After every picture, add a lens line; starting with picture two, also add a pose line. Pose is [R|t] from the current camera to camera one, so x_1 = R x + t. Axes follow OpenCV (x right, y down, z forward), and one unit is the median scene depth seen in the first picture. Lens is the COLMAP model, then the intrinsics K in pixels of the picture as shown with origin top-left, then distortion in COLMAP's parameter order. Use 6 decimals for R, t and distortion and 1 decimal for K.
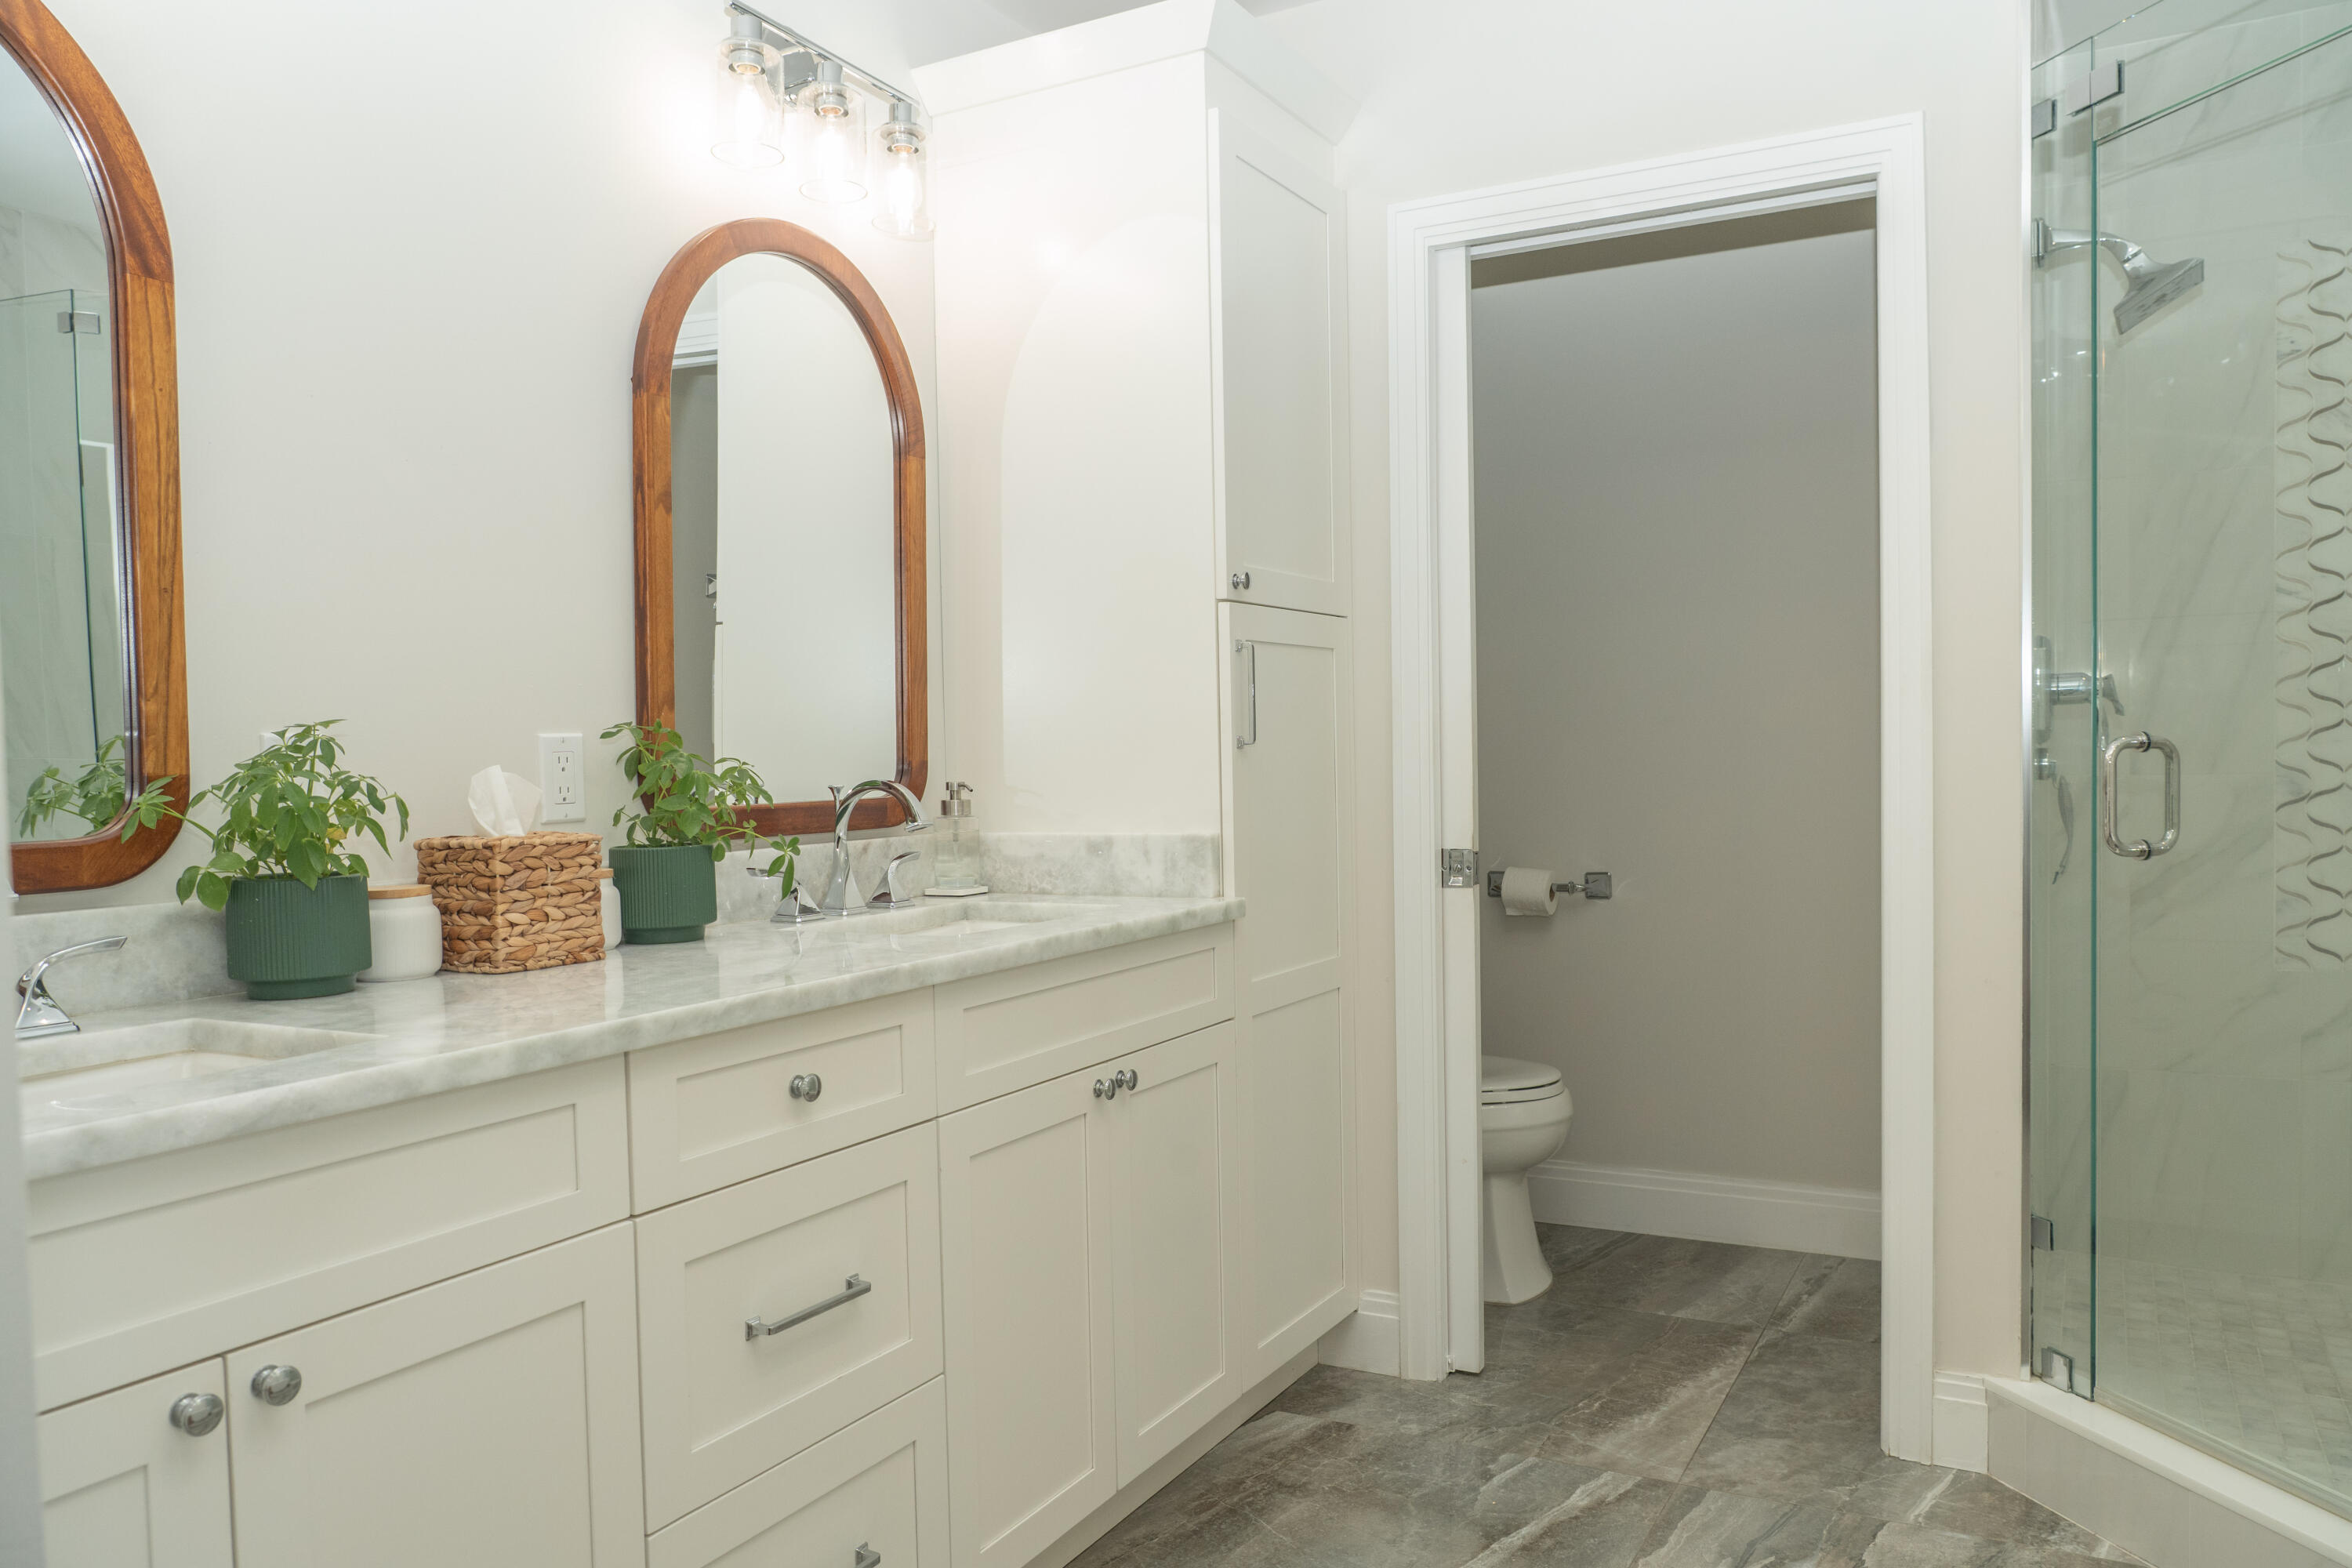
lens RADIAL K [[1708.4, 0, 1179.7], [0, 1708.4, 811.5], [0, 0, 1]] dist [-0.016589, 0.003797]
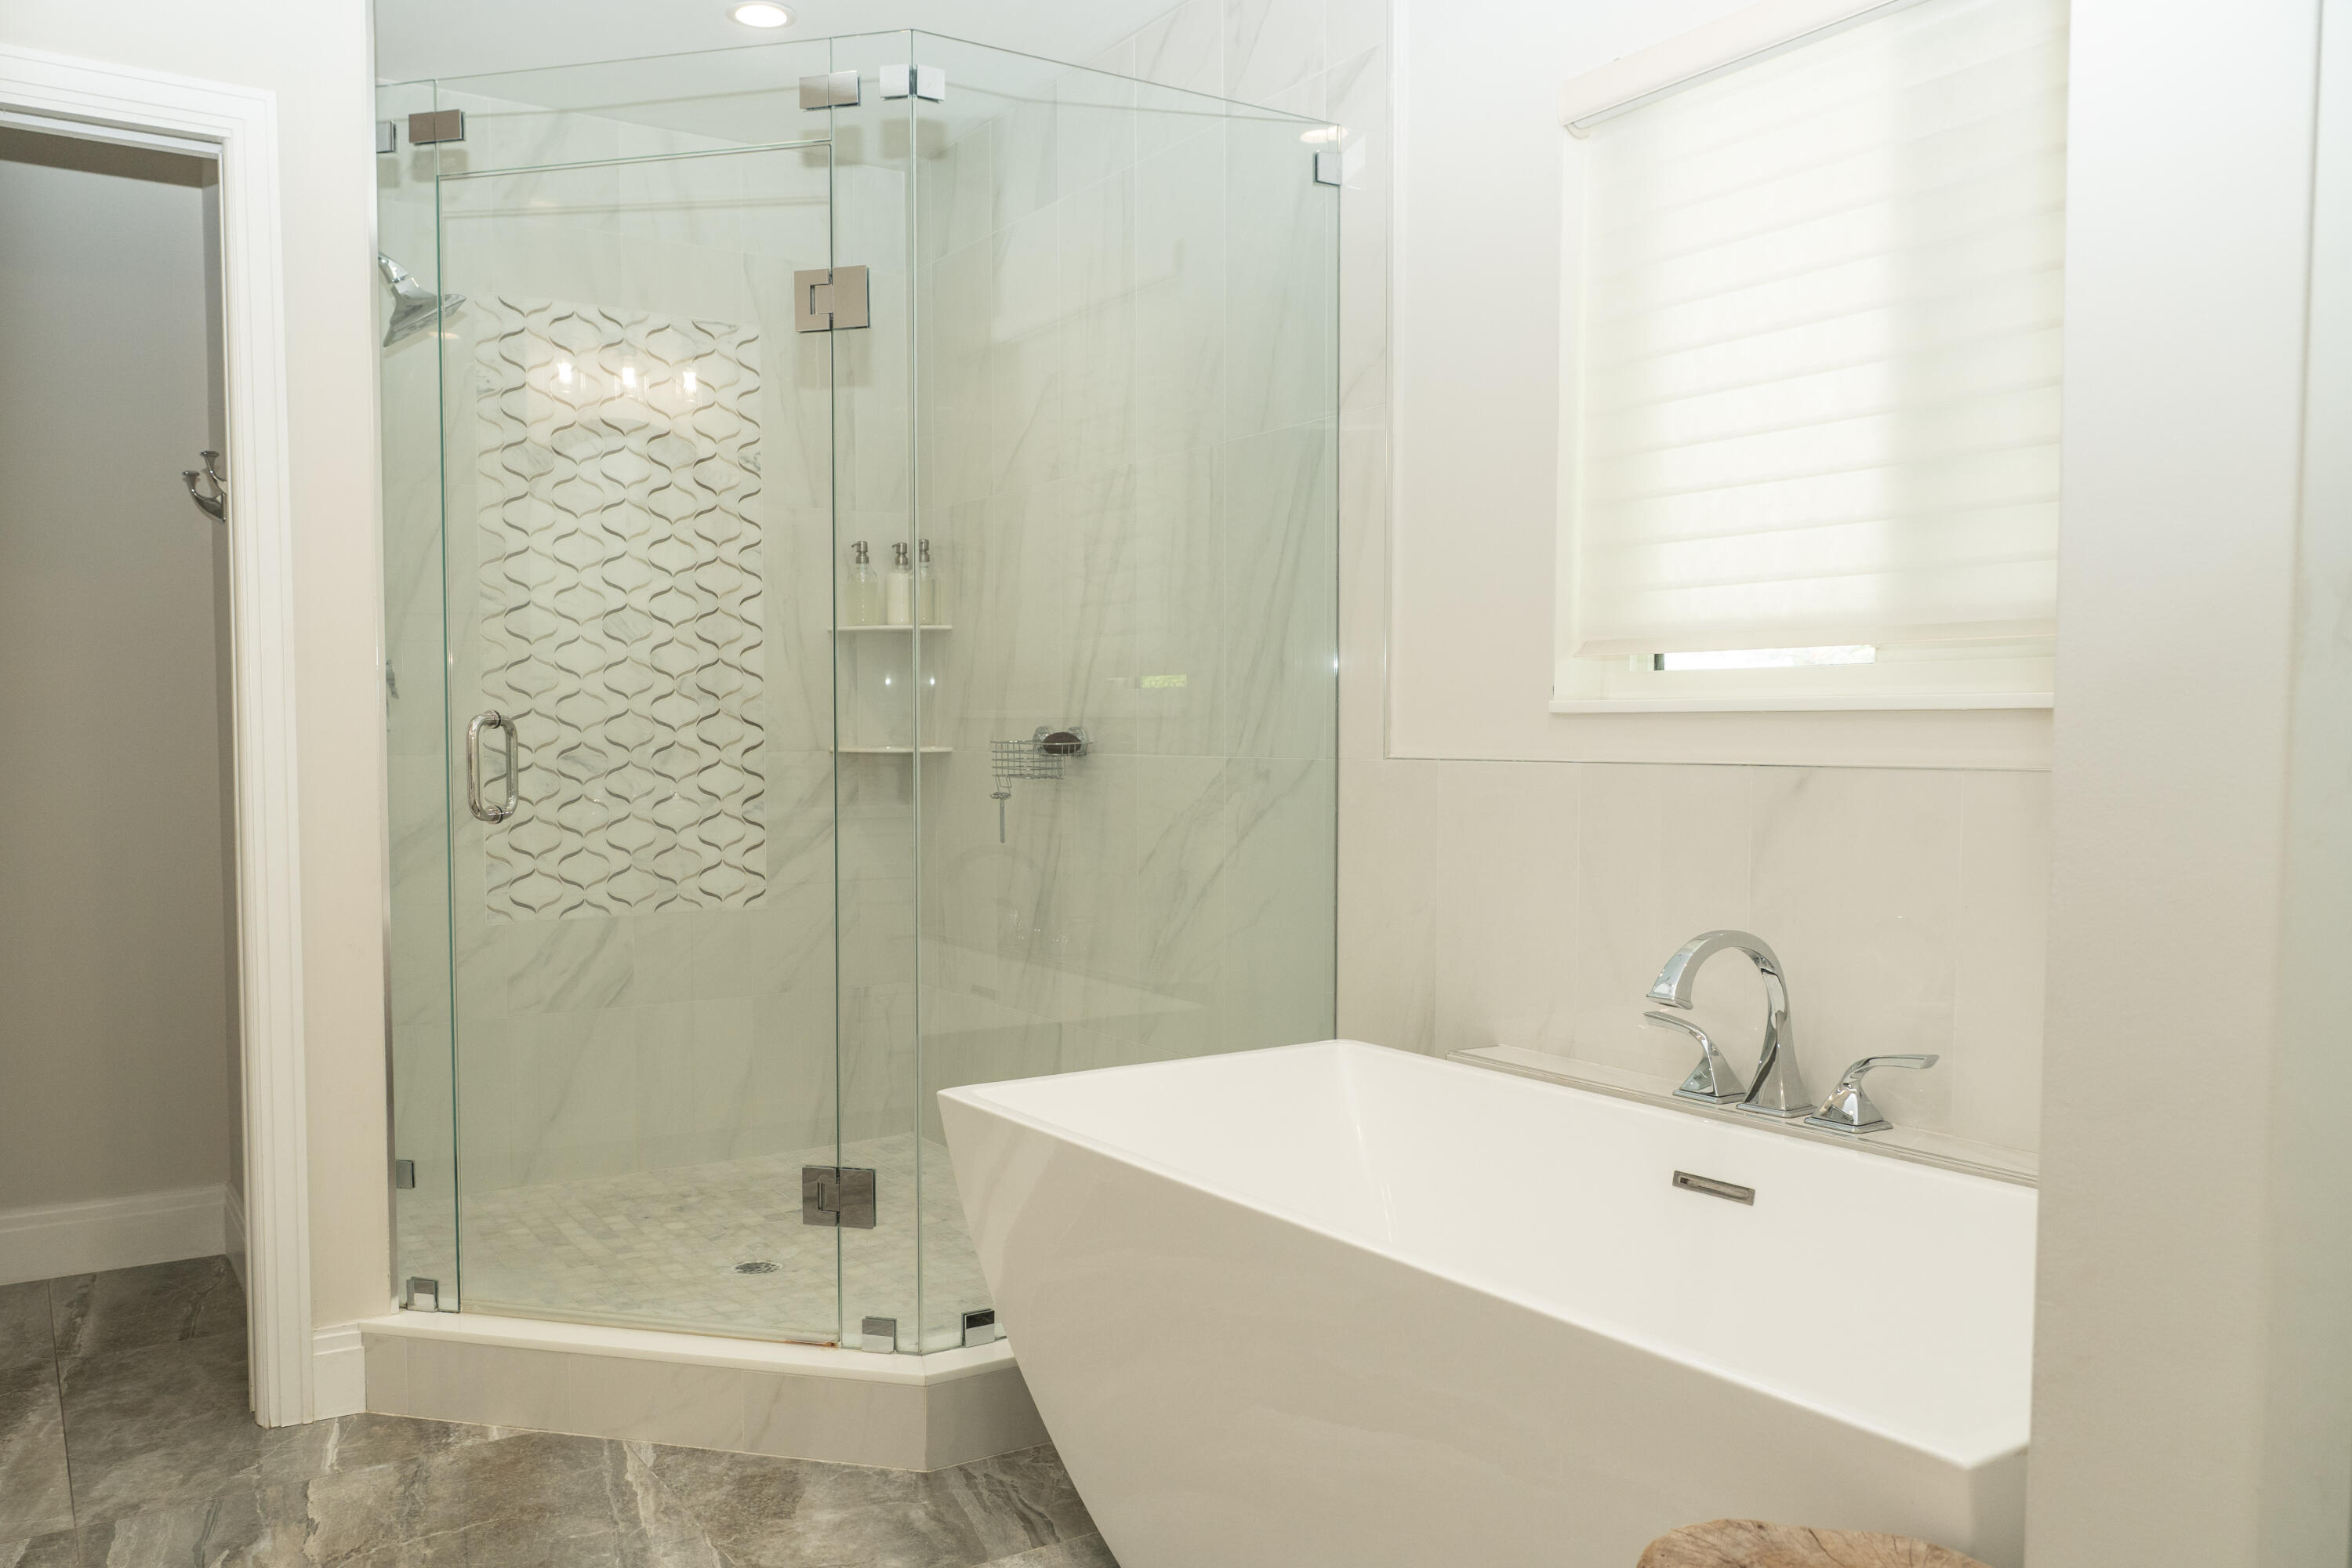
lens RADIAL K [[1708.4, 0, 1179.7], [0, 1708.4, 811.5], [0, 0, 1]] dist [-0.016589, 0.003797]
pose [[0.476358, -0.023965, 0.878925, -0.201761], [0.021978, 0.999641, 0.015345, 0.012499], [-0.878977, 0.012008, 0.476714, 0.048654]]
